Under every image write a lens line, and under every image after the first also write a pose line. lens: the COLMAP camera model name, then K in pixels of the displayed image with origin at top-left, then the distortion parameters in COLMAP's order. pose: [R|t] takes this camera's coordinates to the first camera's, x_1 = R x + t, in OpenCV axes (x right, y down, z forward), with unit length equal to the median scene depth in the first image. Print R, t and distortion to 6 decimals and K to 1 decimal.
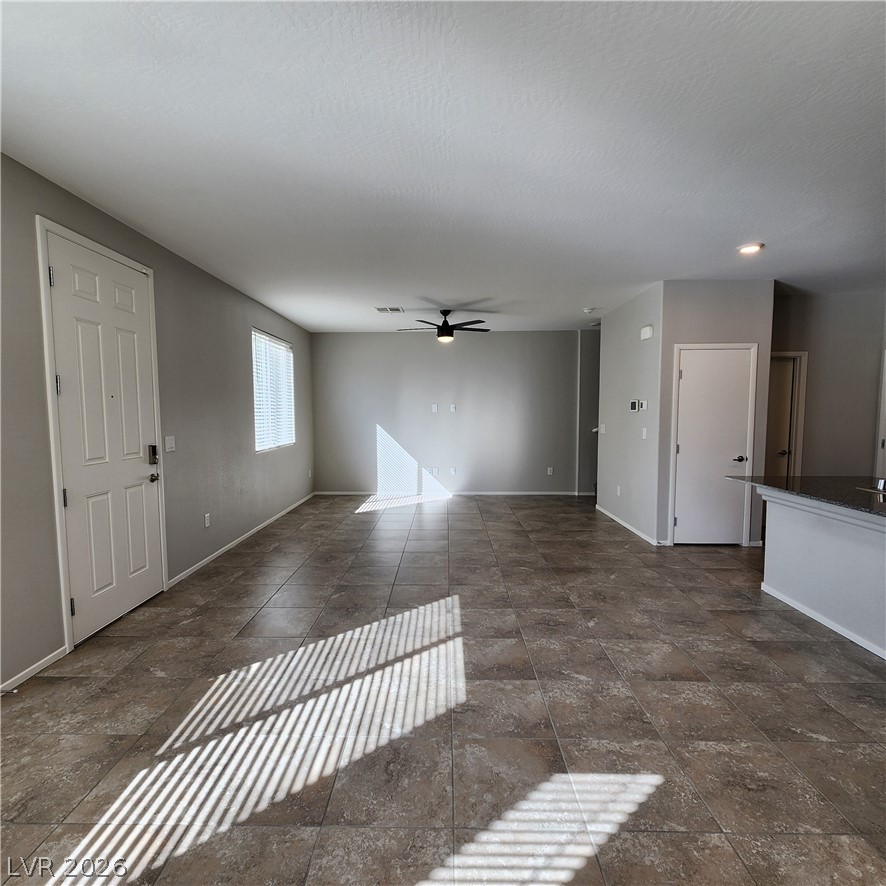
lens RADIAL K [[479.4, 0, 433.7], [0, 479.4, 446.5], [0, 0, 1]] dist [0.002661, -0.001781]
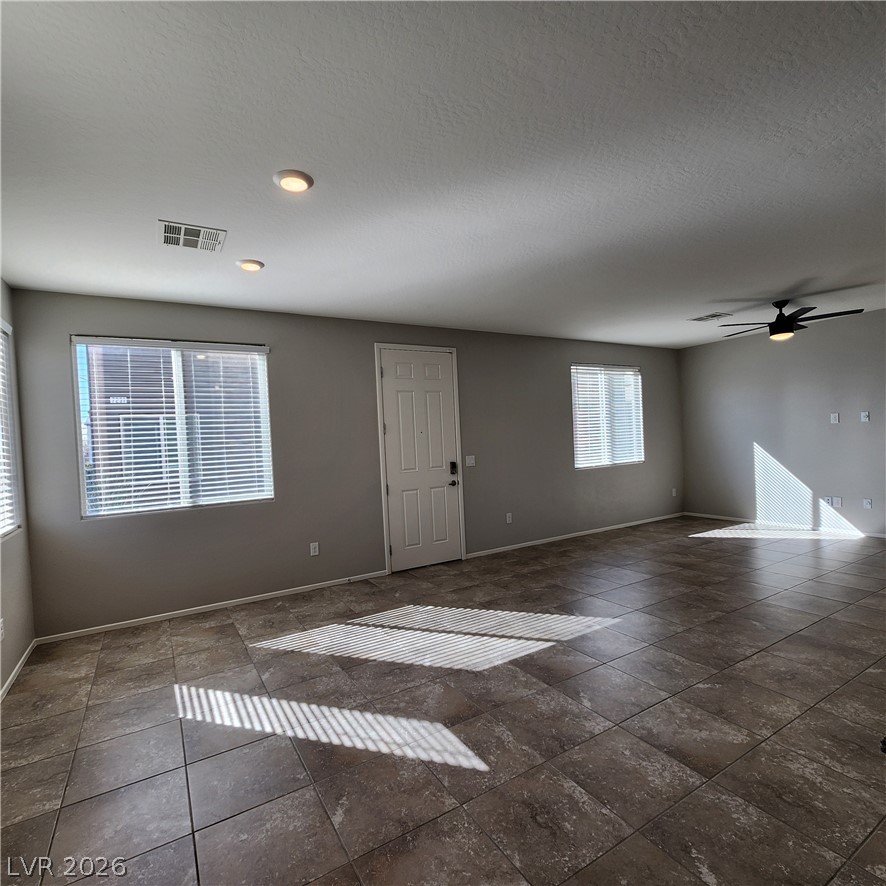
lens RADIAL K [[479.4, 0, 436.8], [0, 479.4, 447.8], [0, 0, 1]] dist [0.002661, -0.001781]
pose [[0.530470, -0.007439, -0.847671, 0.836533], [-0.016816, 0.999672, -0.019297, -0.020262], [0.847537, 0.024491, 0.530171, 0.166513]]
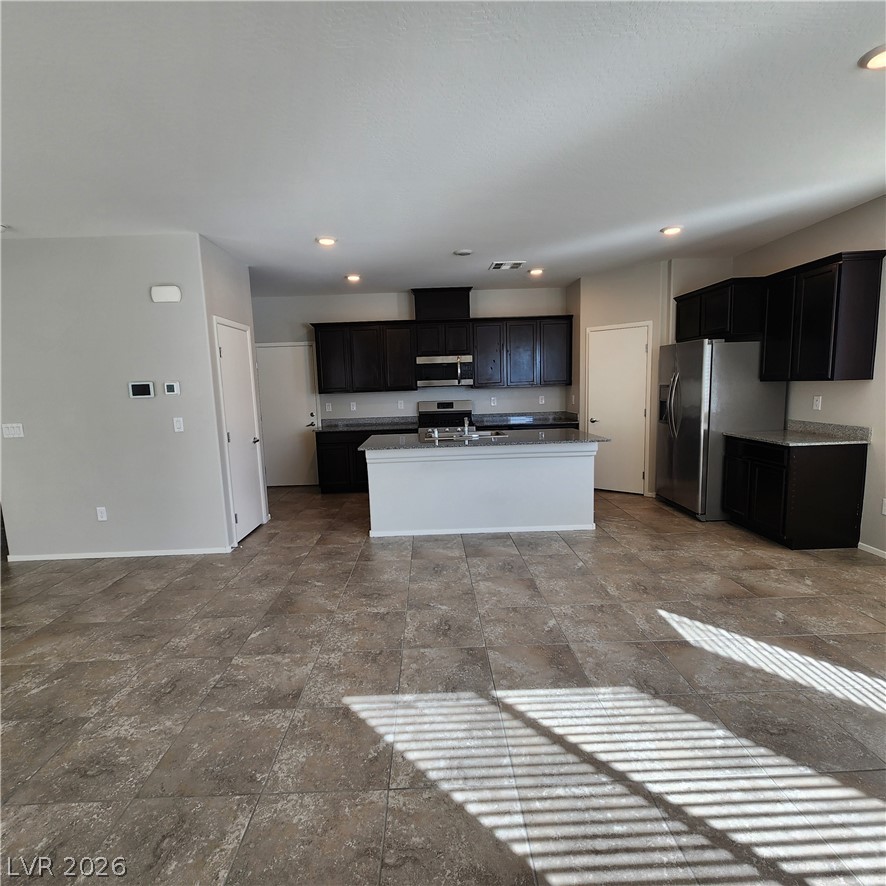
lens RADIAL K [[479.4, 0, 437.0], [0, 479.4, 446.8], [0, 0, 1]] dist [0.002661, -0.001781]
pose [[-0.037781, -0.123327, 0.991647, -0.627720], [0.107028, 0.986148, 0.126721, -0.079613], [-0.993538, 0.110921, -0.024058, 1.055522]]
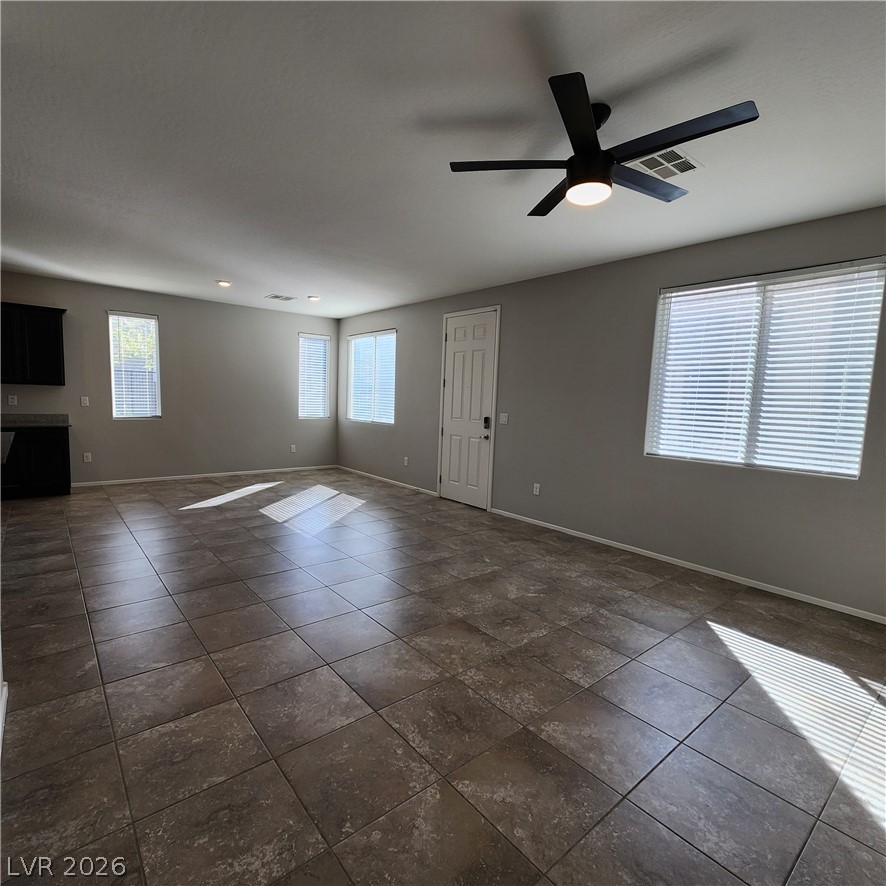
lens RADIAL K [[479.4, 0, 435.9], [0, 479.4, 445.0], [0, 0, 1]] dist [0.002661, -0.001781]
pose [[-0.755467, 0.039623, -0.653987, 0.733089], [-0.081826, 0.984649, 0.154180, -0.175002], [0.650057, 0.169991, -0.740628, 2.539051]]
